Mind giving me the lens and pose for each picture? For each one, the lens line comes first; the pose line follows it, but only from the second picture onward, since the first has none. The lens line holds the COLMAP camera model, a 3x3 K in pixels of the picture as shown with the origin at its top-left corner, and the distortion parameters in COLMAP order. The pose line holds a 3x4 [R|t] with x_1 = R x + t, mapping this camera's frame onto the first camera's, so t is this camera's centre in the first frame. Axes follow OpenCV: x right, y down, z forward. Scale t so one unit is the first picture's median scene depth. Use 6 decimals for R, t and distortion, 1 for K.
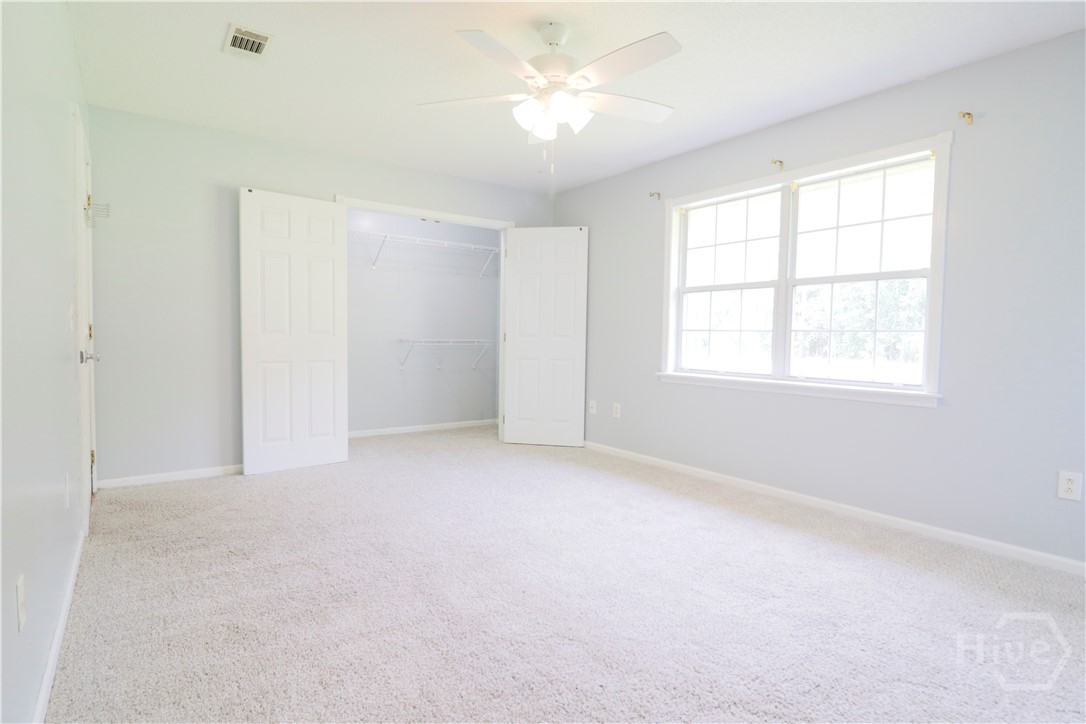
lens RADIAL K [[514.0, 0, 511.5], [0, 514.0, 359.4], [0, 0, 1]] dist [0.001211, -0.000104]
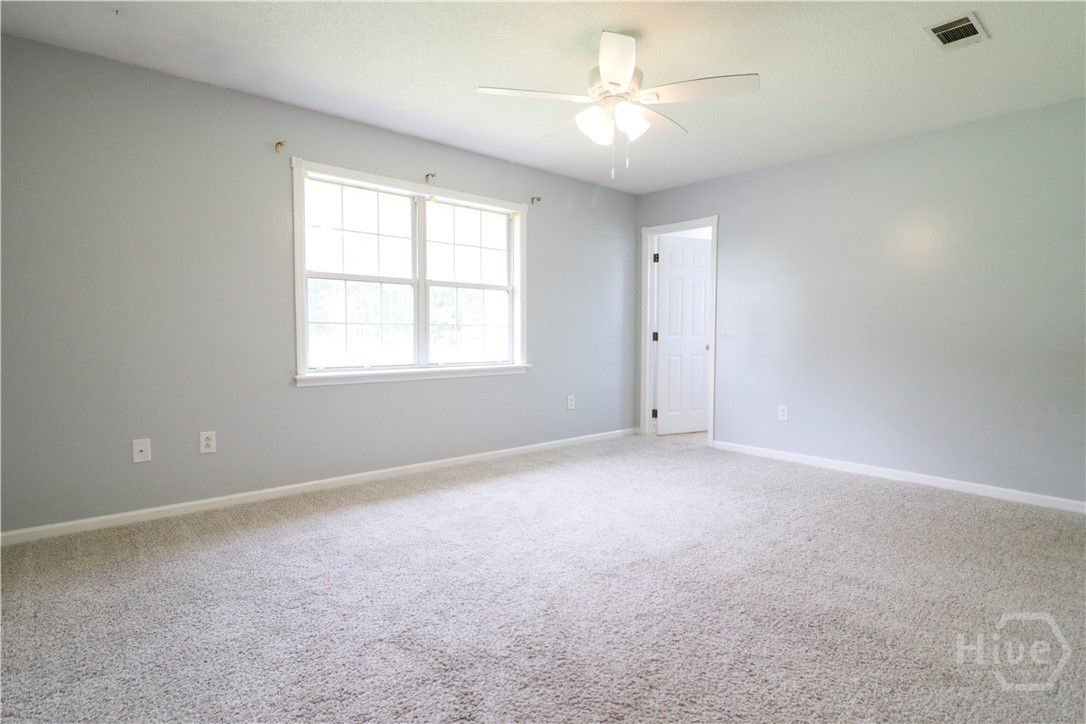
lens RADIAL K [[514.0, 0, 511.5], [0, 514.0, 359.4], [0, 0, 1]] dist [0.001211, -0.000104]
pose [[-0.020103, -0.066129, 0.997609, -0.606951], [0.041630, 0.996889, 0.066920, -0.046338], [-0.998931, 0.042876, -0.017287, 0.818429]]
